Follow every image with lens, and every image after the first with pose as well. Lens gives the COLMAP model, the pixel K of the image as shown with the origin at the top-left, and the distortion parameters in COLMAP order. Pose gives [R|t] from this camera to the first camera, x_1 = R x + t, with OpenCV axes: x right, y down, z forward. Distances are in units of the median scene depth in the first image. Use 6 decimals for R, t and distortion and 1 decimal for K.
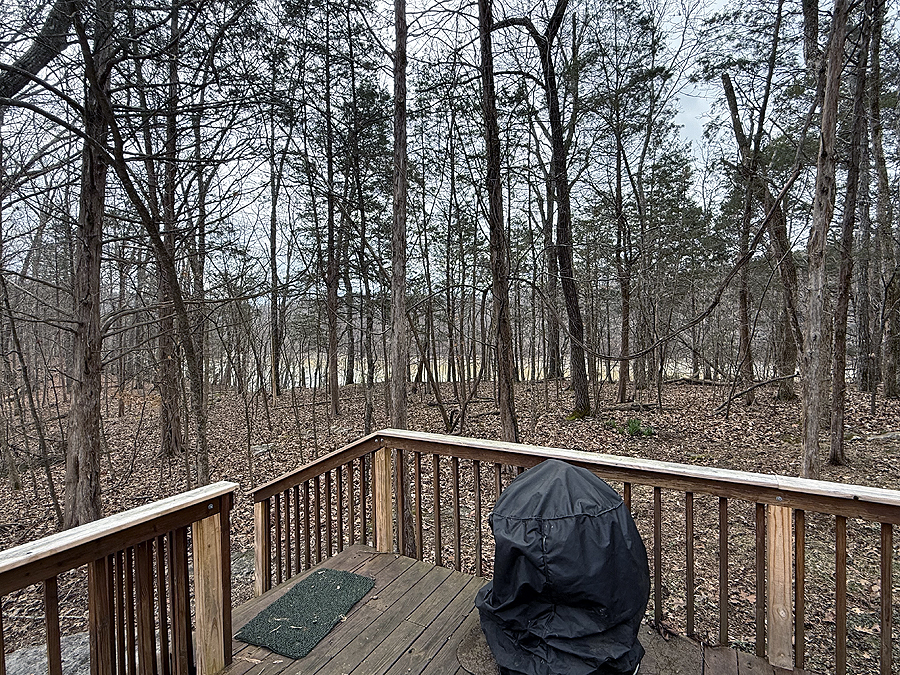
lens RADIAL K [[467.2, 0, 452.3], [0, 467.2, 335.9], [0, 0, 1]] dist [-0.000829, 0.000424]
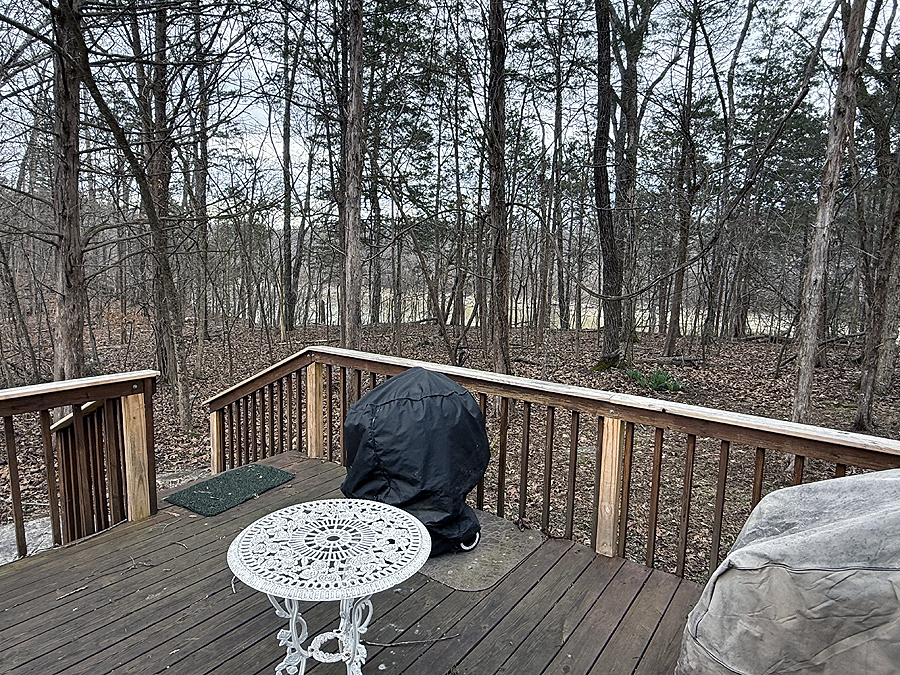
lens RADIAL K [[562.1, 0, 448.1], [0, 562.1, 338.2], [0, 0, 1]] dist [0.001660, 0.000453]
pose [[0.993814, 0.054610, -0.096704, 0.184403], [-0.042917, 0.991952, 0.119118, 0.013043], [0.102431, -0.114231, 0.988160, -0.151654]]
